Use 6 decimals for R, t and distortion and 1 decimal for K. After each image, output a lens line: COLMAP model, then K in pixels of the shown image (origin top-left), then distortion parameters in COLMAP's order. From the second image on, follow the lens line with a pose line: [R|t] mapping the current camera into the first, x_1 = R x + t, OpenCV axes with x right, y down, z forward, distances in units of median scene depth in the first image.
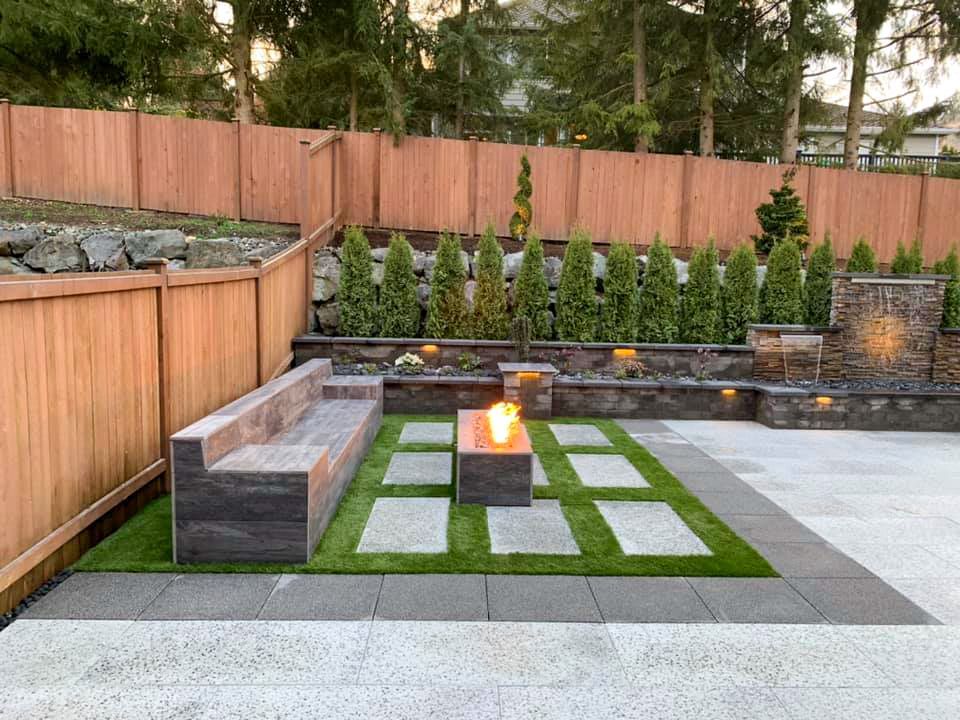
lens RADIAL K [[731.2, 0, 482.8], [0, 731.2, 385.9], [0, 0, 1]] dist [0.041064, -0.056714]
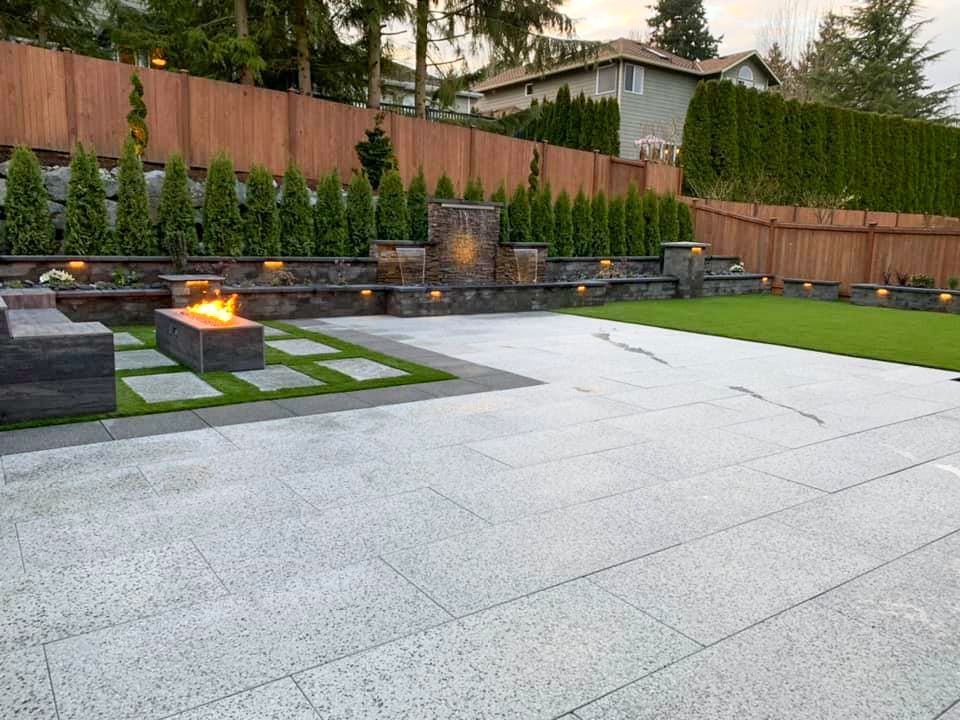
lens RADIAL K [[731.2, 0, 482.8], [0, 731.2, 385.9], [0, 0, 1]] dist [0.041064, -0.056714]
pose [[0.835781, -0.110090, 0.537913, -0.166240], [0.070994, 0.993136, 0.092951, 0.057592], [-0.544454, -0.039499, 0.837860, -0.138706]]
